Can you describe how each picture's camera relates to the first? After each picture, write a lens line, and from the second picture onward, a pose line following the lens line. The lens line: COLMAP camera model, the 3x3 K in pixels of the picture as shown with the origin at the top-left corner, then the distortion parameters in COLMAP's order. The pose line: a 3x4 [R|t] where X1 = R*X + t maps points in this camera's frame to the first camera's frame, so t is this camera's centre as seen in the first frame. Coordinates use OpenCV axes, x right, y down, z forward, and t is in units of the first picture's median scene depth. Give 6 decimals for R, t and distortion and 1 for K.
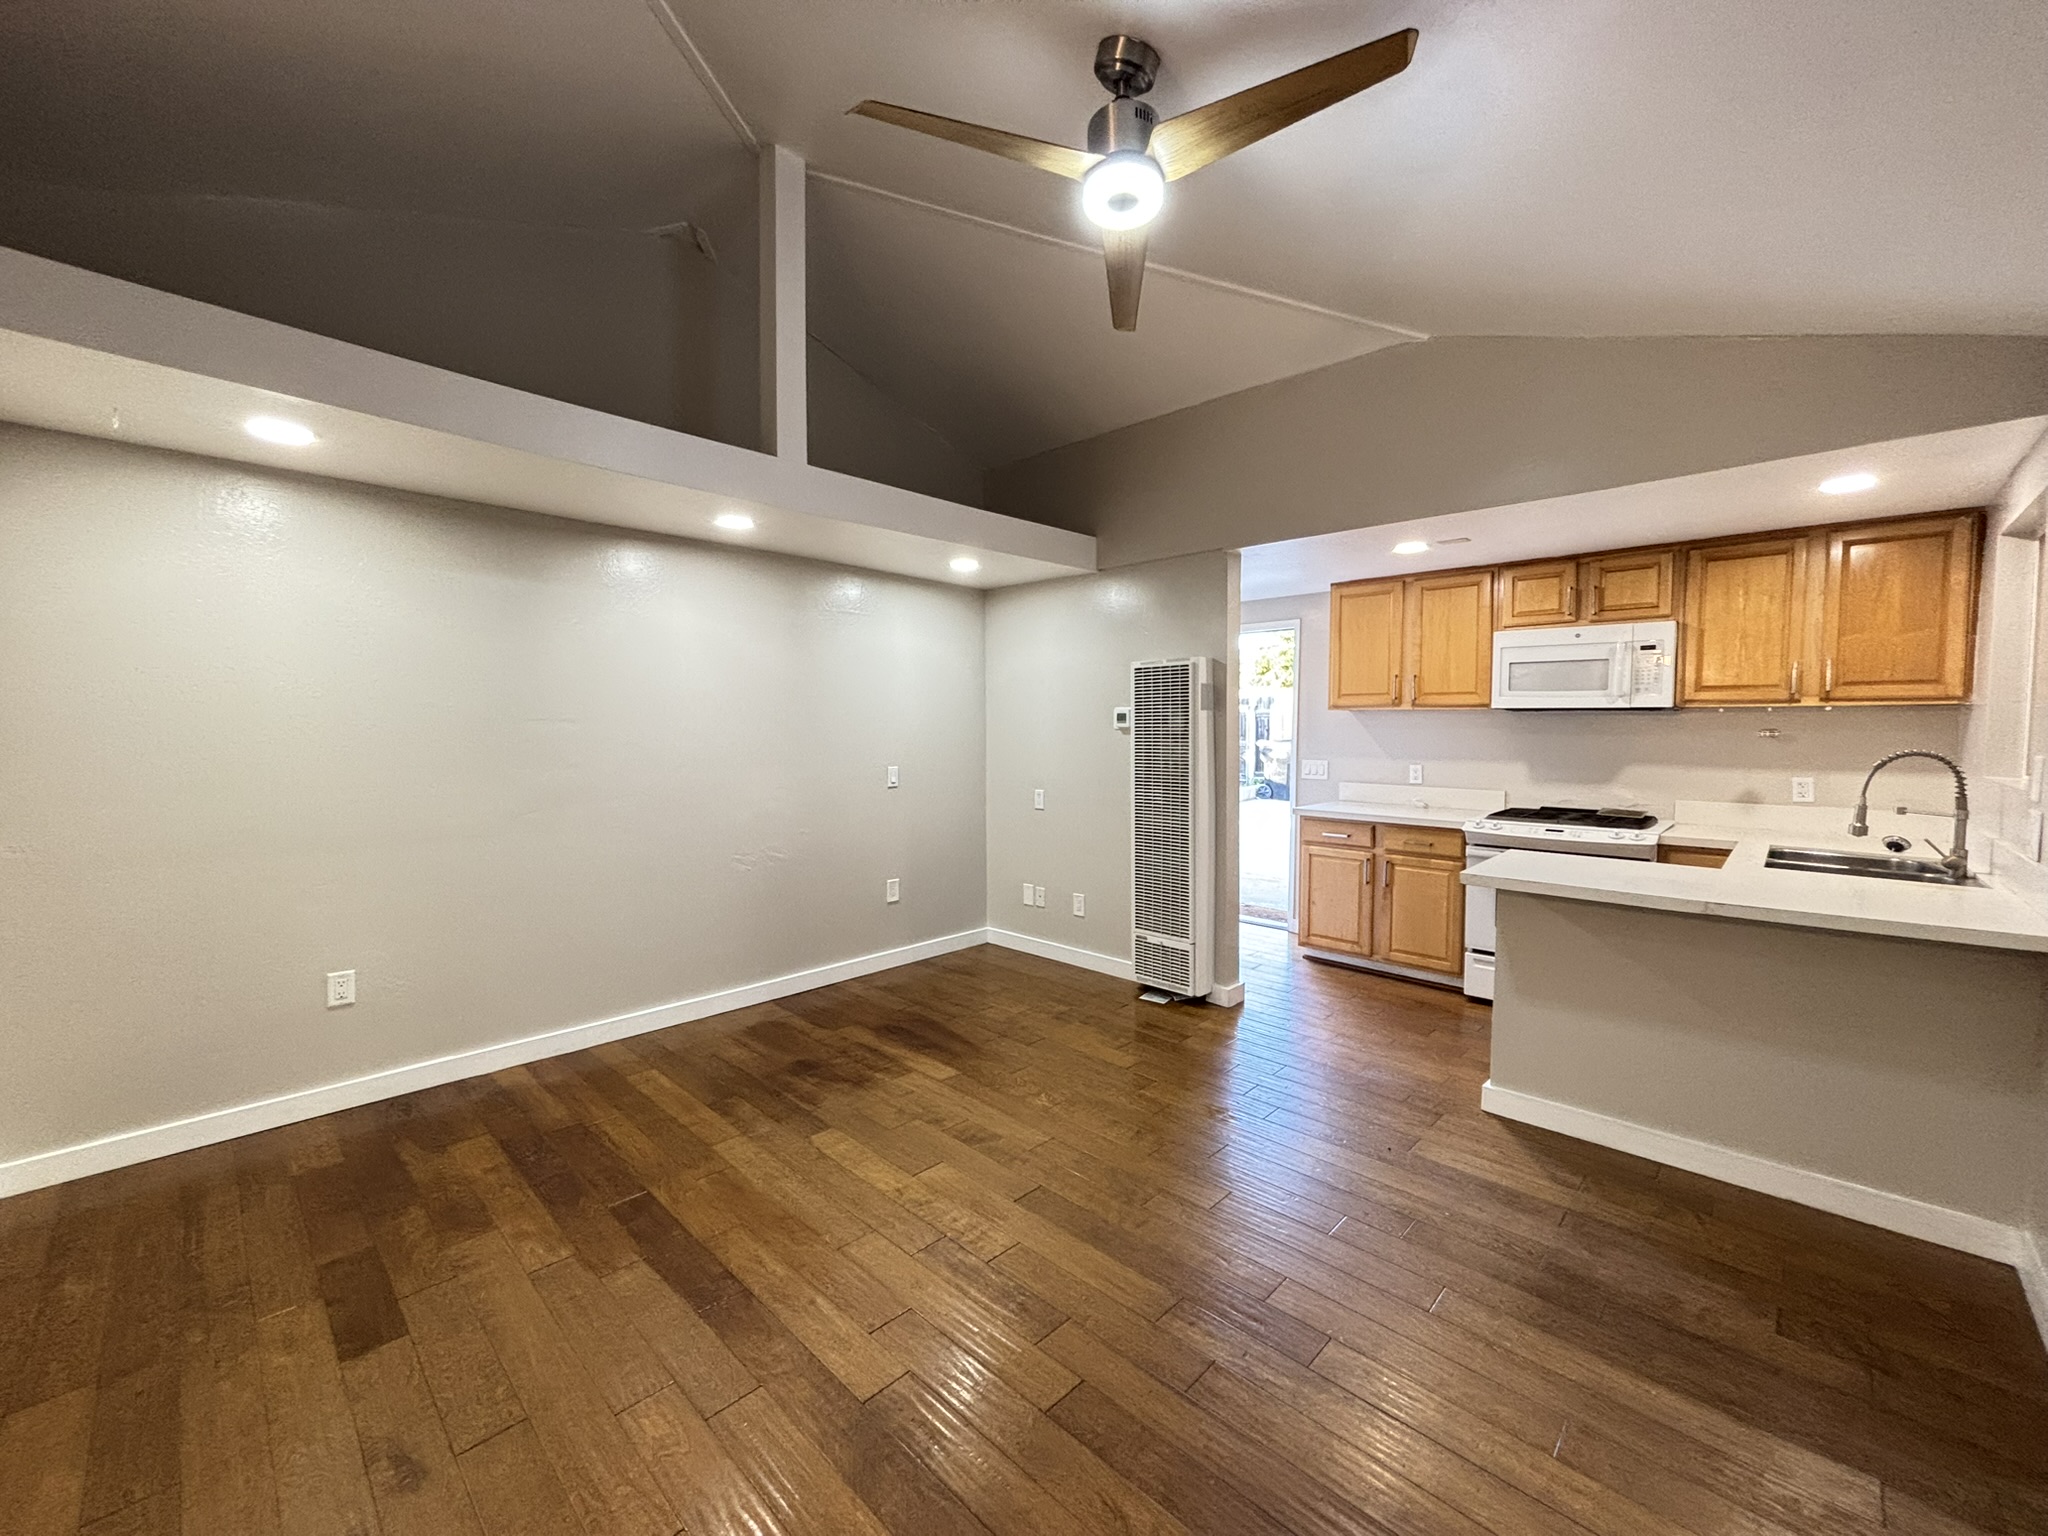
lens RADIAL K [[831.1, 0, 1013.2], [0, 831.1, 759.2], [0, 0, 1]] dist [-0.000712, 0.000139]
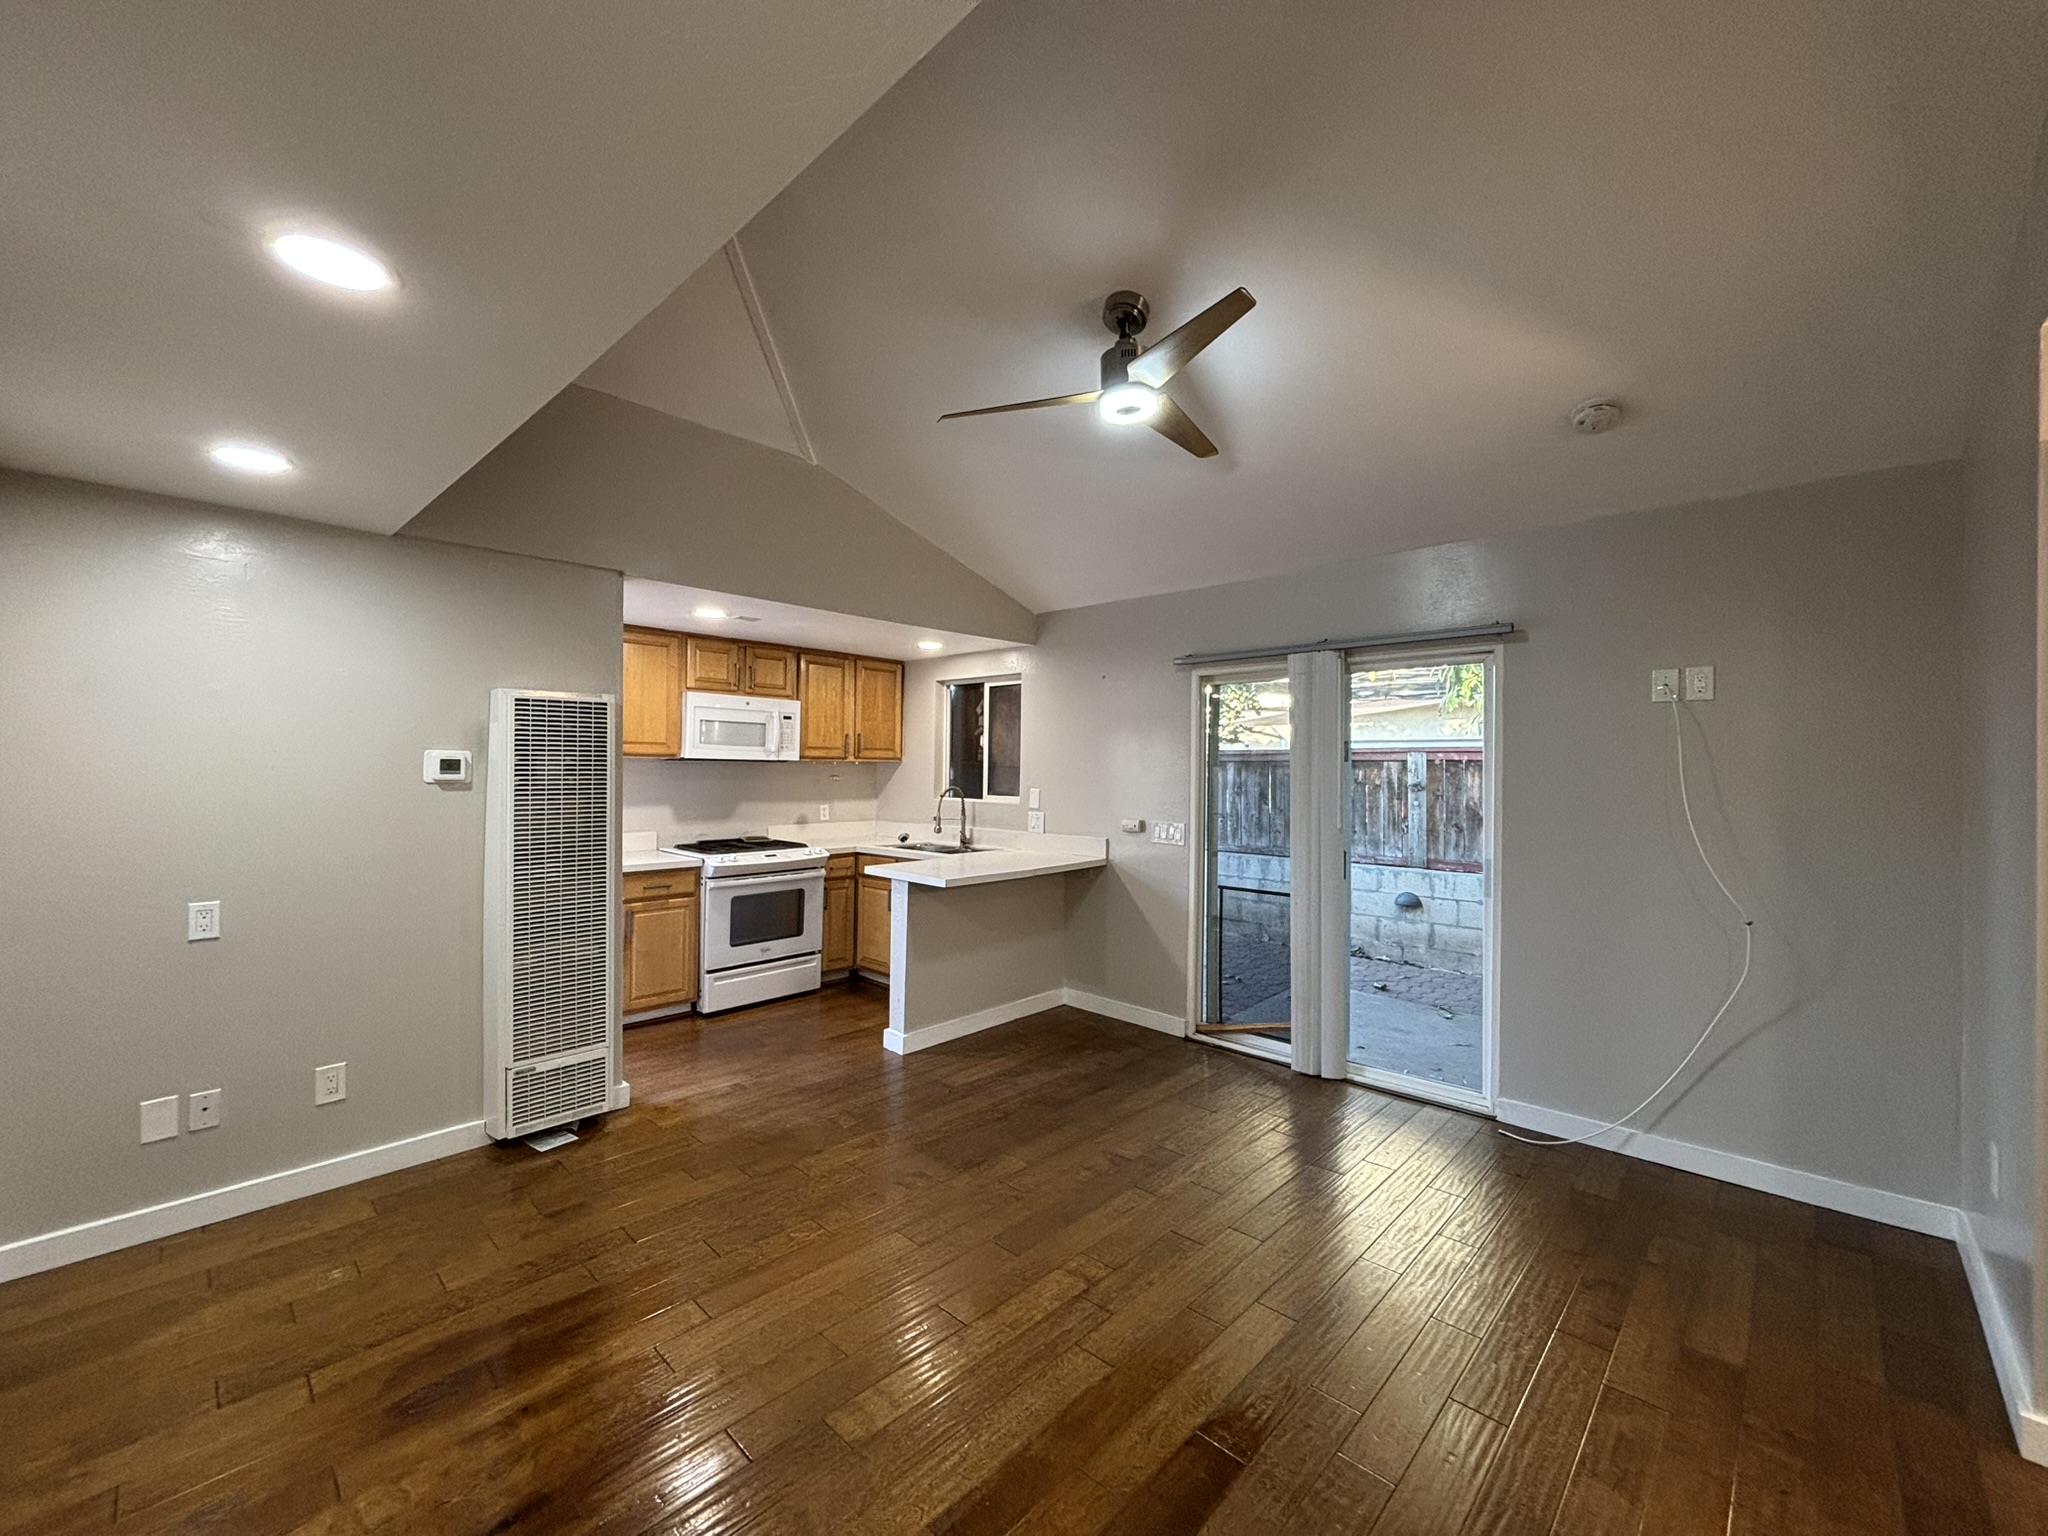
lens RADIAL K [[817.2, 0, 1037.9], [0, 817.2, 764.5], [0, 0, 1]] dist [-0.000109, -0.000191]
pose [[-0.029515, 0.002880, 0.999560, -0.601259], [0.031469, 0.999503, -0.001950, -0.038487], [-0.999069, 0.031397, -0.029591, 0.598116]]
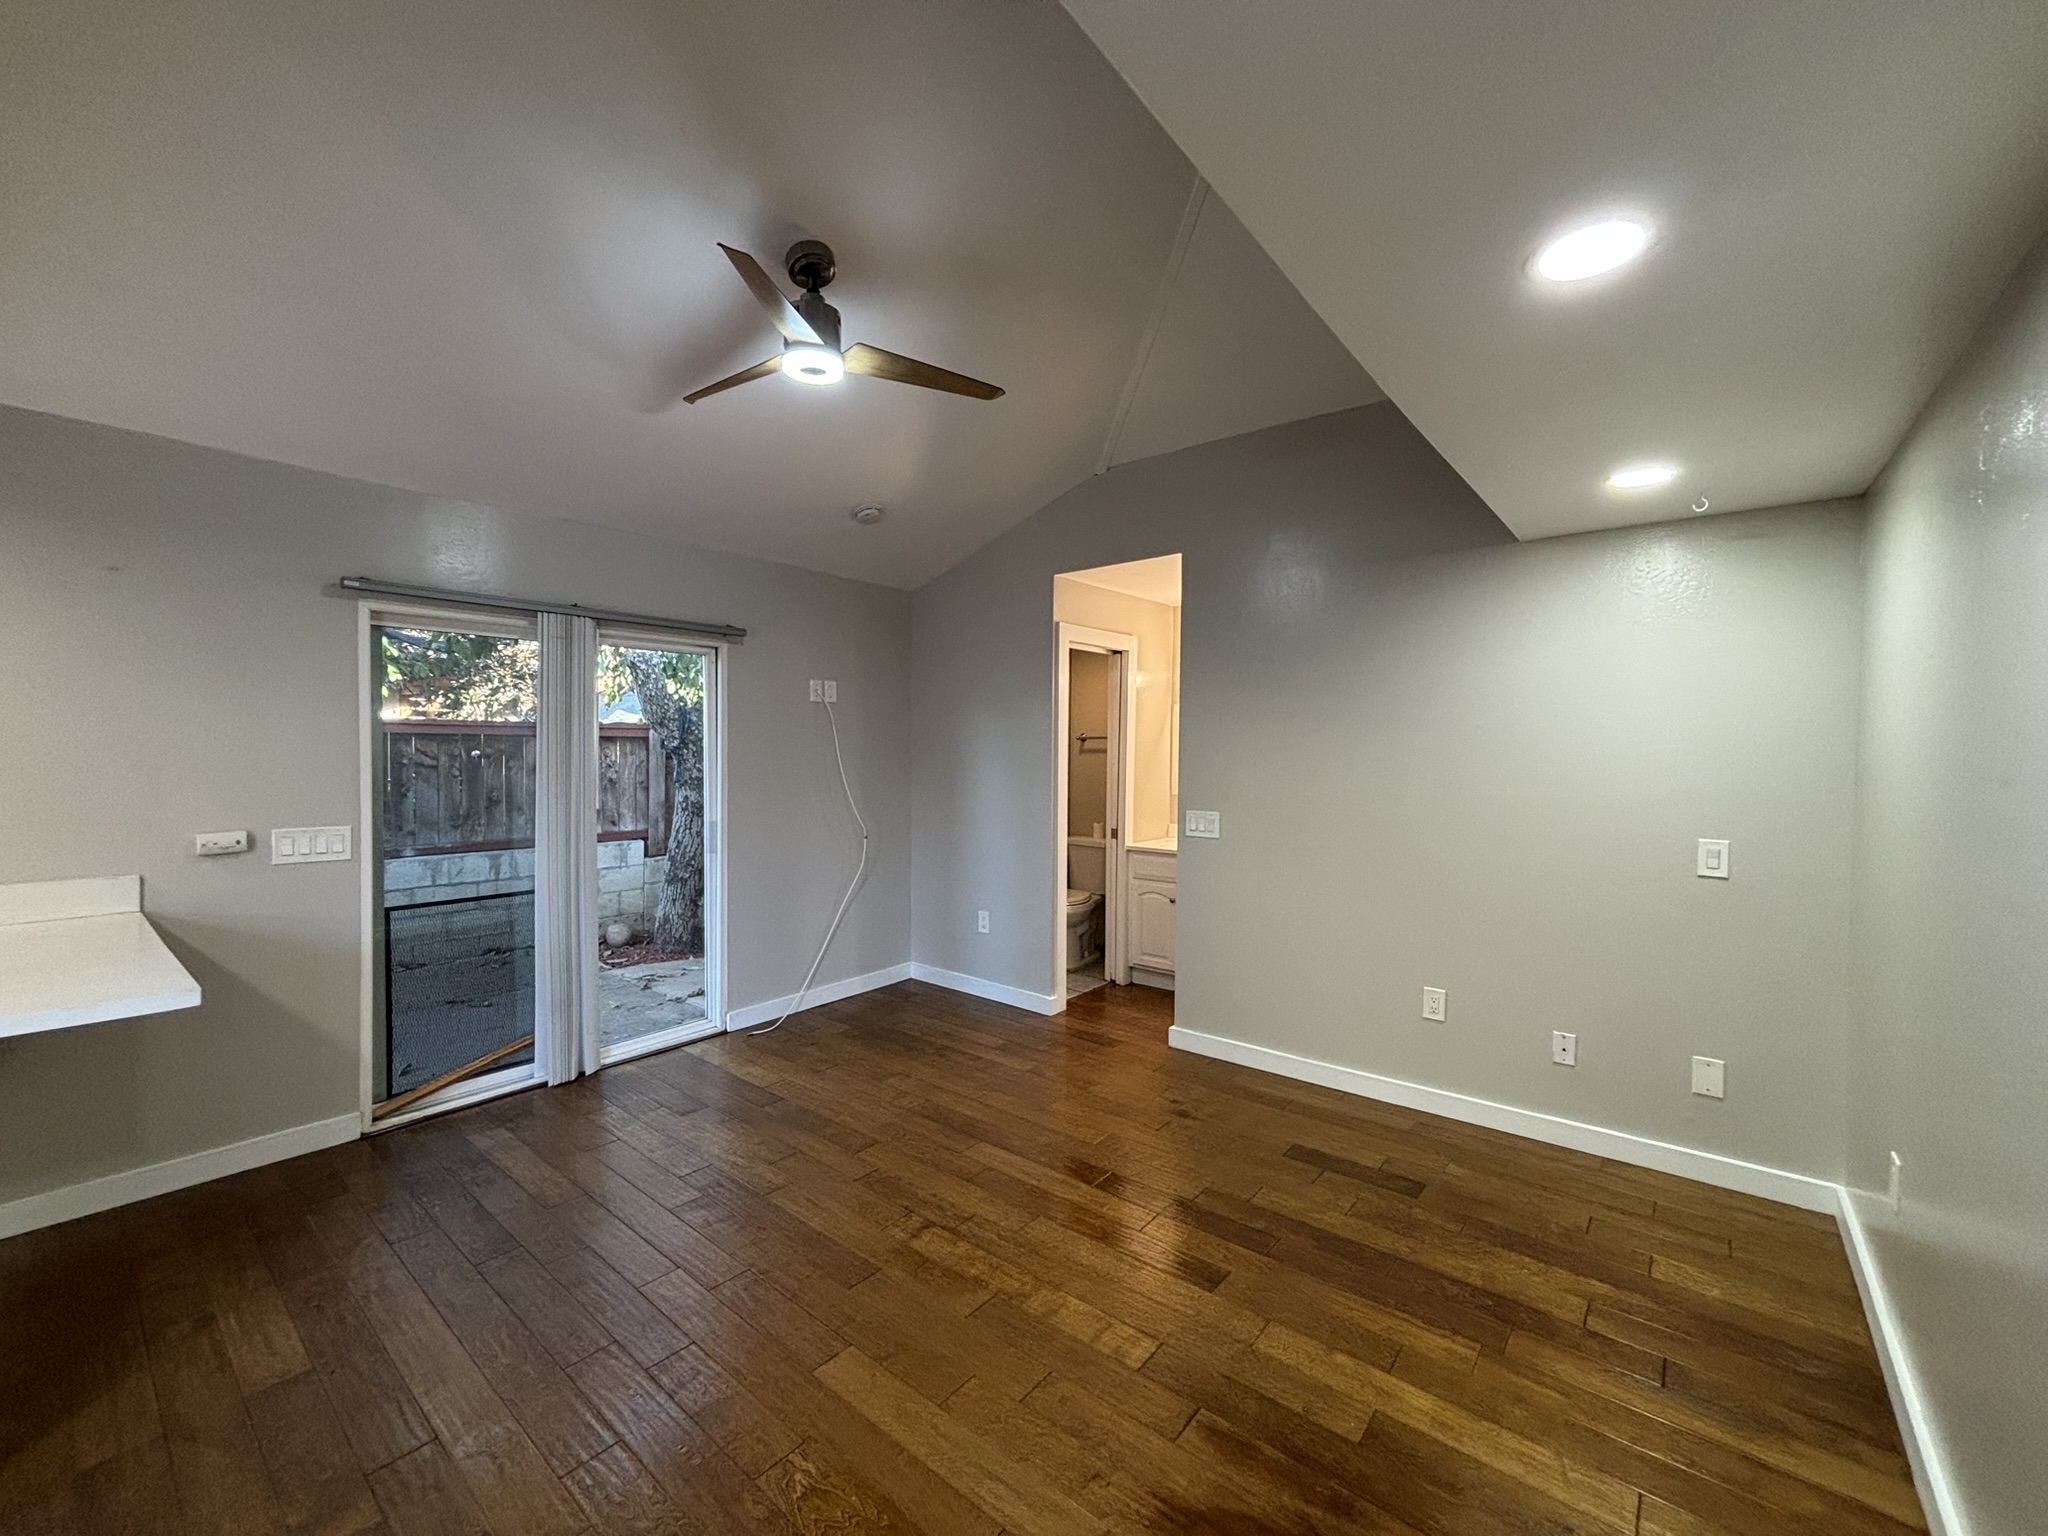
lens RADIAL K [[824.5, 0, 986.8], [0, 824.5, 762.8], [0, 0, 1]] dist [0.000724, 0.000036]
pose [[-0.998221, -0.003087, -0.059536, -0.036975], [-0.006185, 0.998632, 0.051930, -0.055894], [0.059295, 0.052206, -0.996874, 1.156907]]
